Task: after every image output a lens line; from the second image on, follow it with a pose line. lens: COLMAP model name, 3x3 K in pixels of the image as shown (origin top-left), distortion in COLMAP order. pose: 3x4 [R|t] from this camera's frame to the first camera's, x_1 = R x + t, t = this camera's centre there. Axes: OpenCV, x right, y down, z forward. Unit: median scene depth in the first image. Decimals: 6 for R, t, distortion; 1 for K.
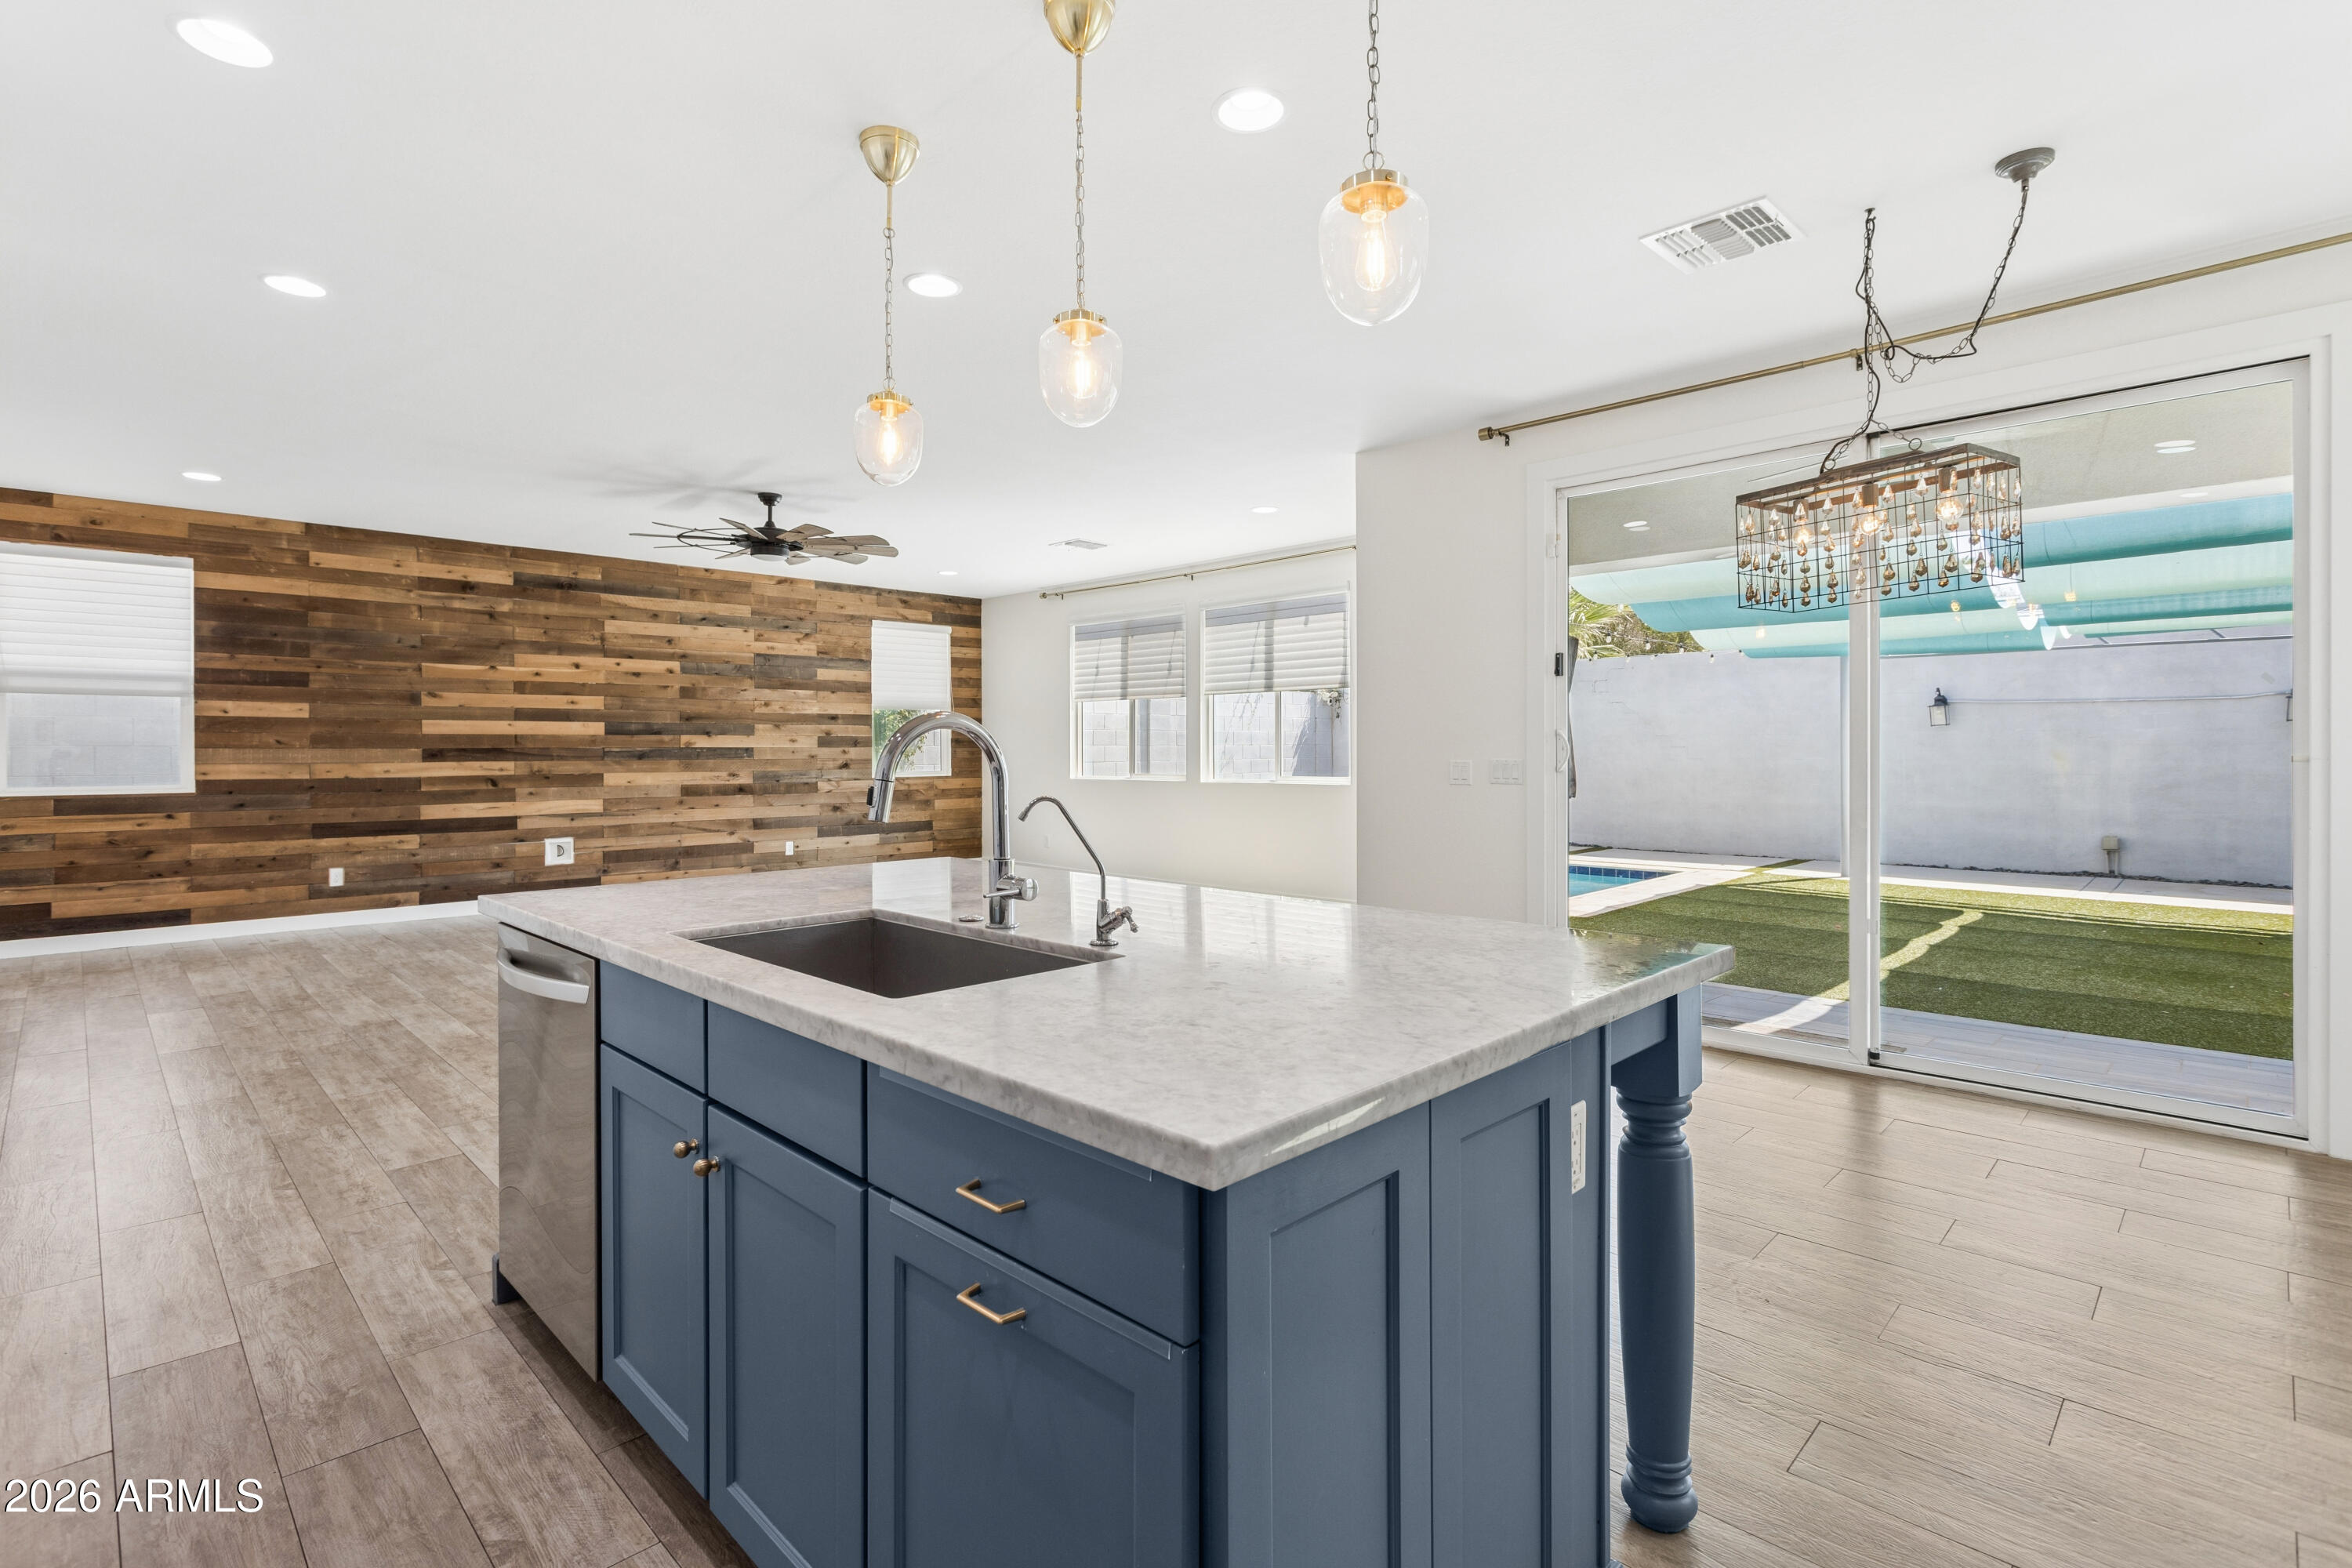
lens RADIAL K [[1110.2, 0, 1170.7], [0, 1110.2, 768.9], [0, 0, 1]] dist [0.011290, 0.000603]
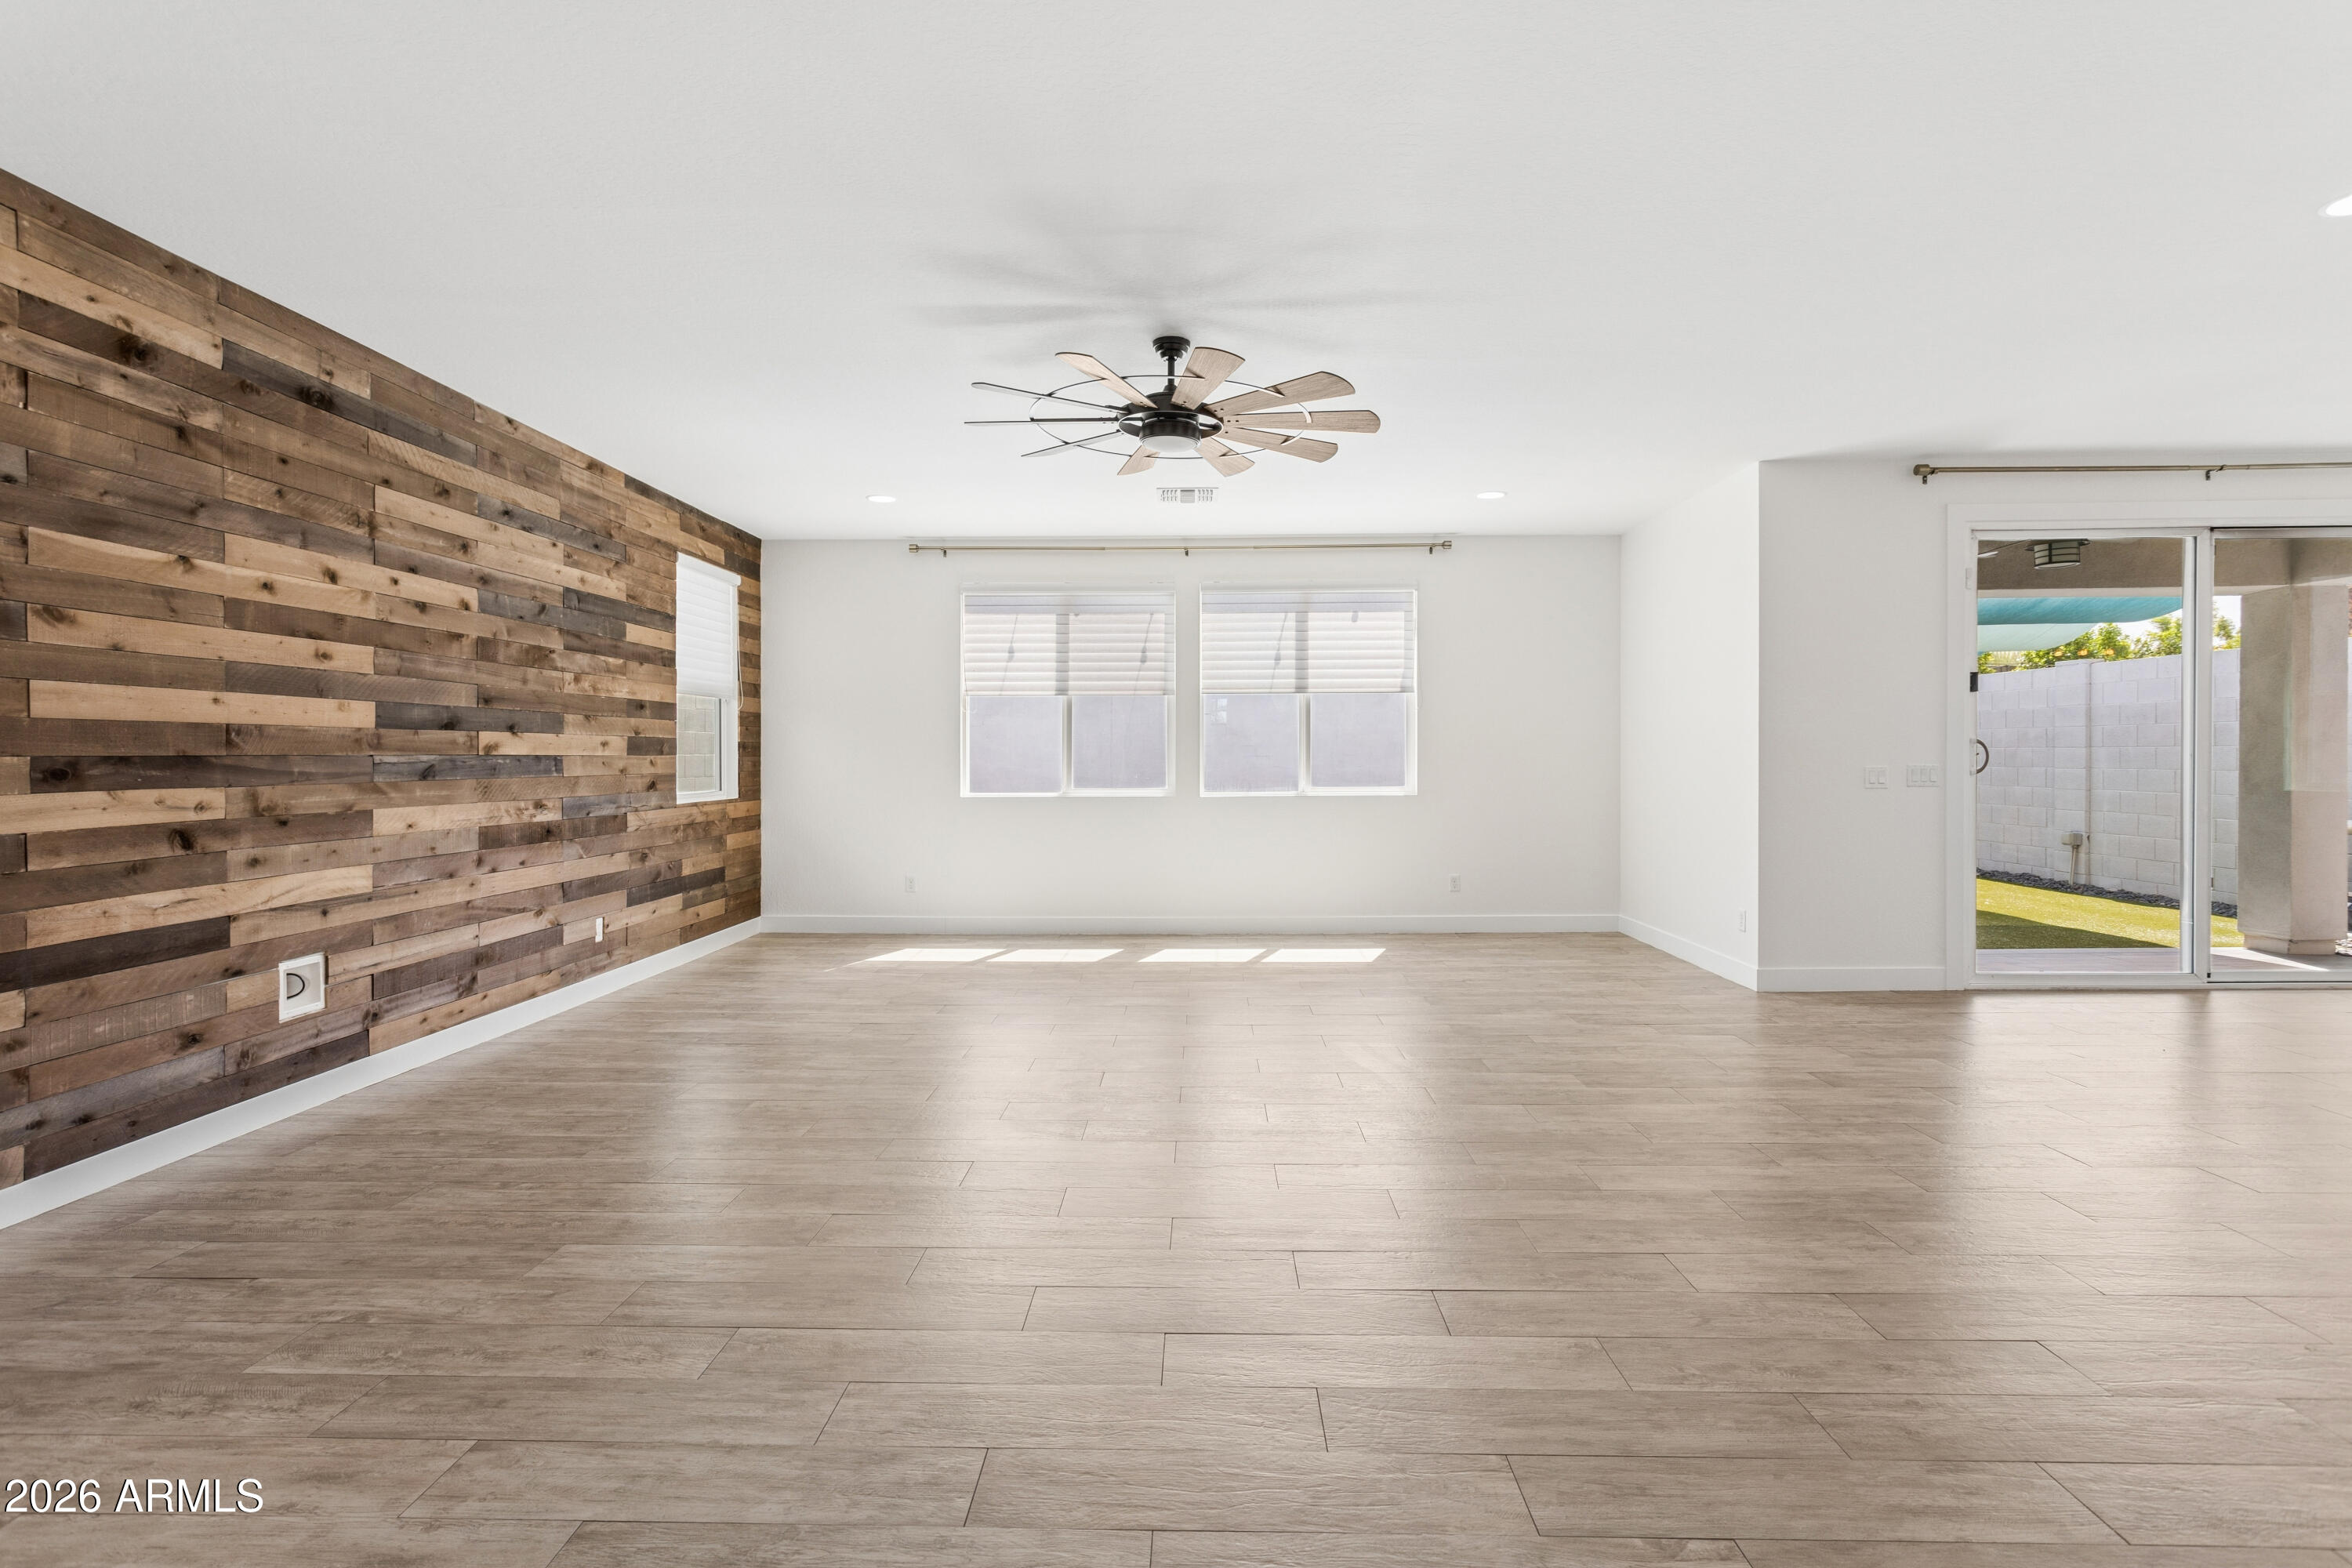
lens RADIAL K [[1110.2, 0, 1177.4], [0, 1110.2, 772.4], [0, 0, 1]] dist [0.011290, 0.000603]
pose [[0.716221, -0.010667, 0.697792, -0.598448], [0.014972, 0.999888, -0.000083, -0.006738], [-0.697713, 0.010507, 0.716300, 0.423826]]
